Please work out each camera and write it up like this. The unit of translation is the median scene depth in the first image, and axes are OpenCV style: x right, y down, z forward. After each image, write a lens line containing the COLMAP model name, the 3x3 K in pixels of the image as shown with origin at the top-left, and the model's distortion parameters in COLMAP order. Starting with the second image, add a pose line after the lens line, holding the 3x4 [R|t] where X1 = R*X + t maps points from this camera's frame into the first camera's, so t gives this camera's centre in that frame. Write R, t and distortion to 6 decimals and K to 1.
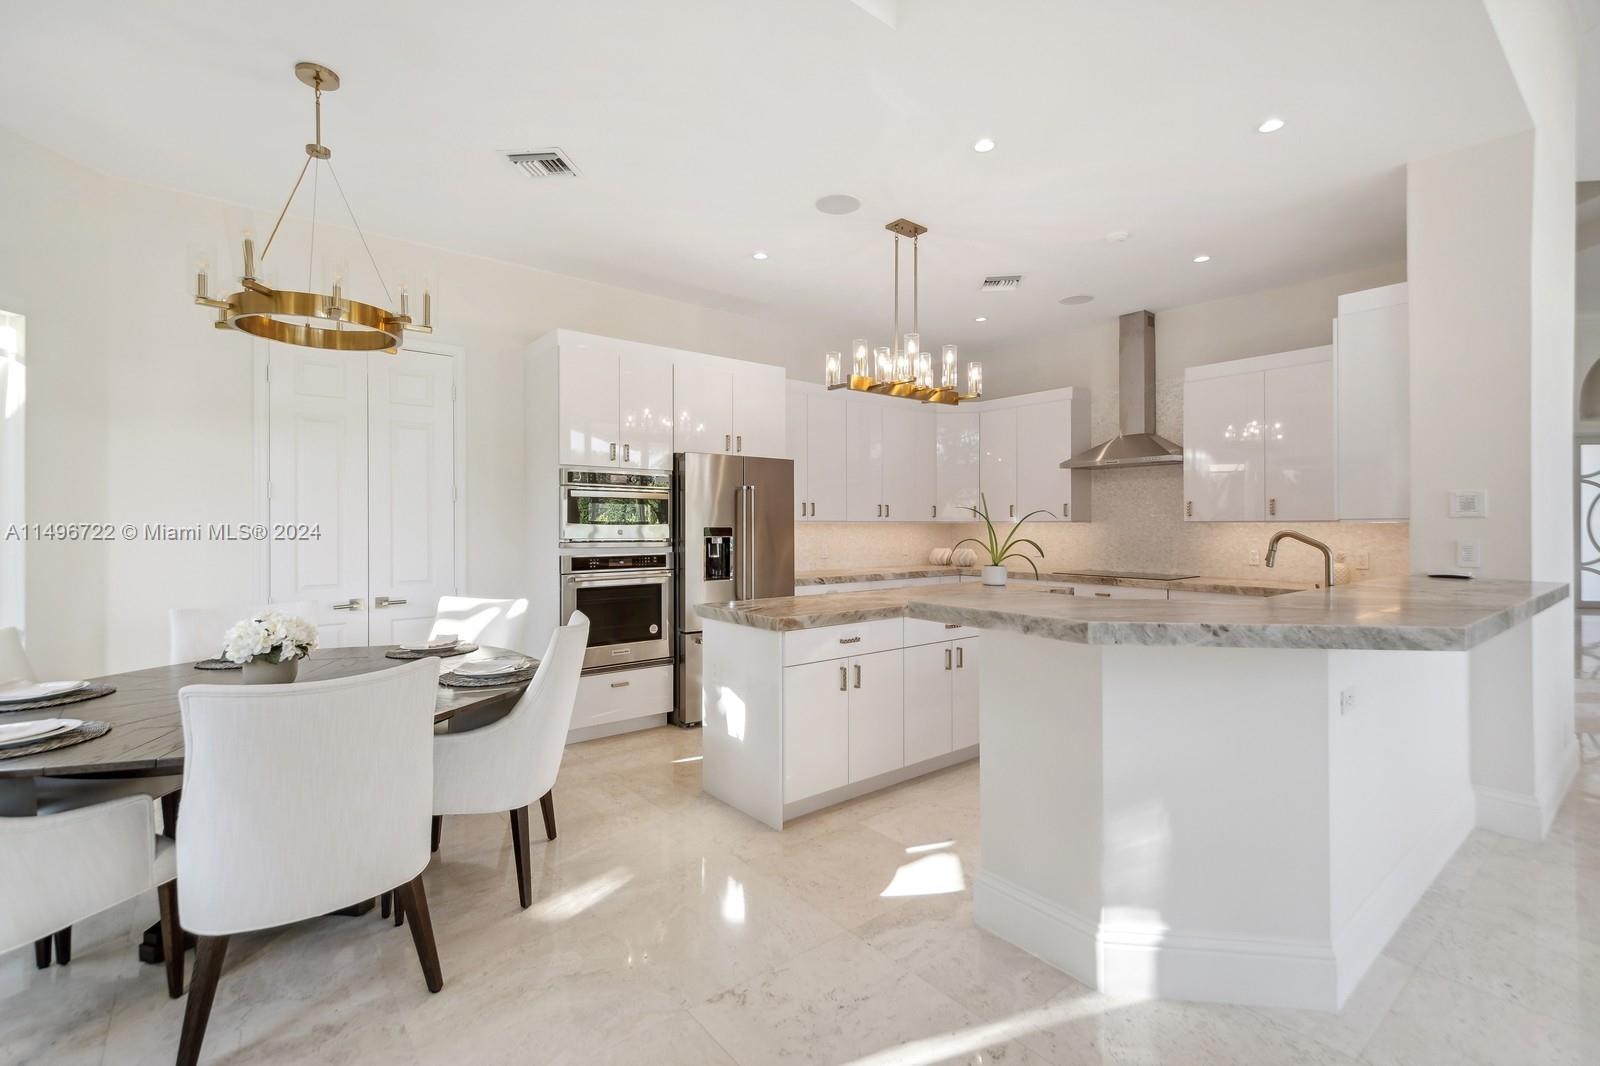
lens RADIAL K [[710.2, 0, 802.1], [0, 710.2, 527.7], [0, 0, 1]] dist [0.002662, 0.000298]
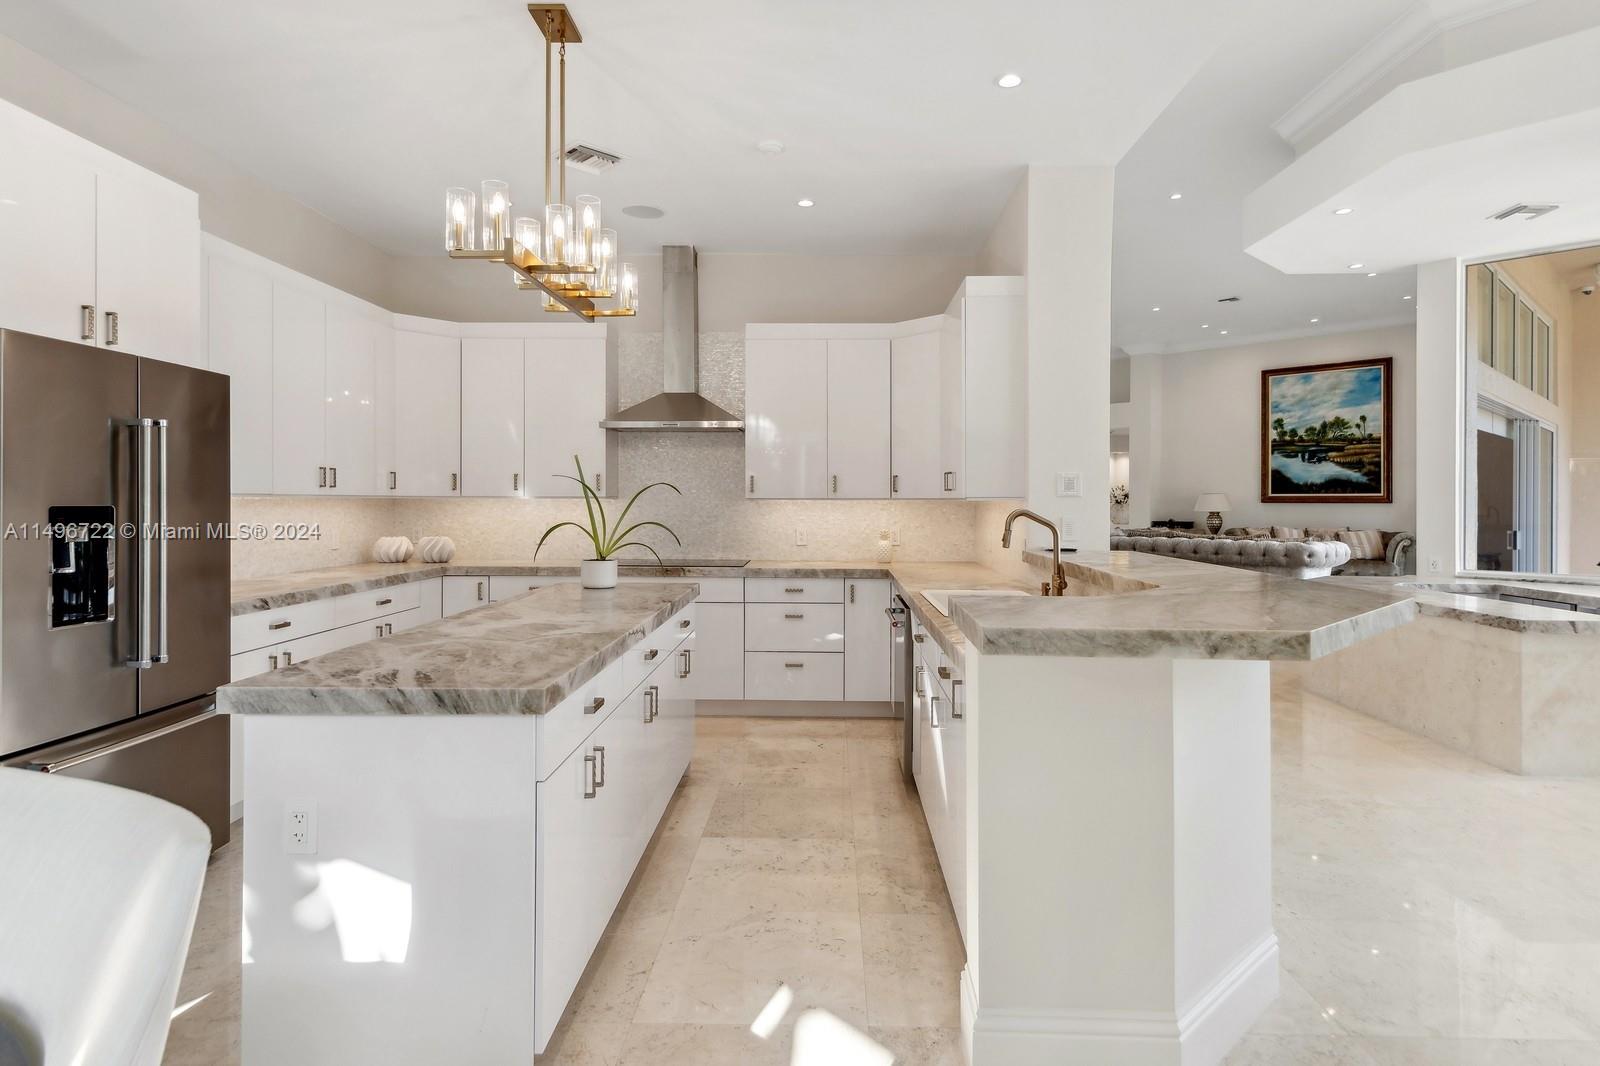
lens RADIAL K [[849.6, 0, 803.0], [0, 849.6, 501.8], [0, 0, 1]] dist [0.001516, 0.000226]
pose [[0.642651, 0.002334, 0.766156, -0.235252], [-0.000314, 0.999996, -0.002783, -0.001472], [-0.766159, 0.001548, 0.642649, 0.300787]]
